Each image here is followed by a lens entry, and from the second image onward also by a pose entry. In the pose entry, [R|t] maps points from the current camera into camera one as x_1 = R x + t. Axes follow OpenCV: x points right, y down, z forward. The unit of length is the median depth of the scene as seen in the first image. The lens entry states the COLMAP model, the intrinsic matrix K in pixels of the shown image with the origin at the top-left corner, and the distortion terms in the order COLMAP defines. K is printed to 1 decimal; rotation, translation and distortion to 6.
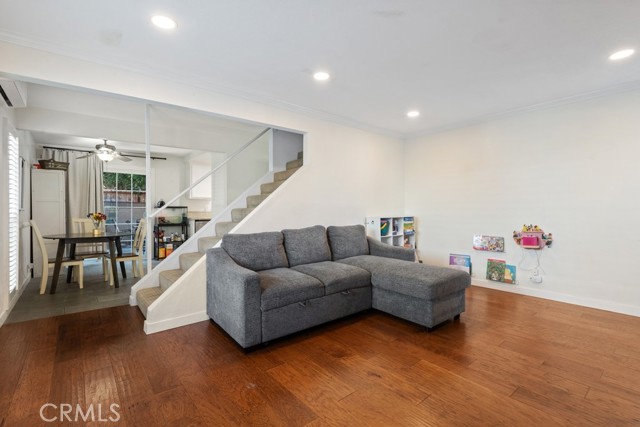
lens RADIAL K [[301.4, 0, 320.0], [0, 301.4, 213.5], [0, 0, 1]] dist [0.000358, 0.000042]
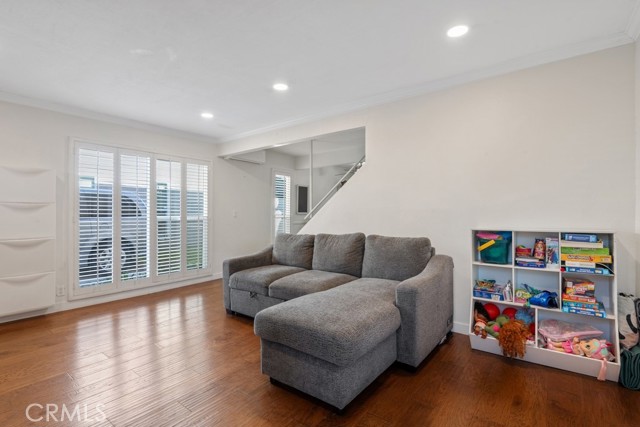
lens RADIAL K [[307.2, 0, 320.0], [0, 307.2, 213.5], [0, 0, 1]] dist [0.000007, 0.000085]
pose [[0.224864, 0.009821, -0.974341, 0.700409], [-0.005645, 0.999946, 0.008777, -0.019151], [0.974374, 0.003527, 0.224907, 0.588460]]
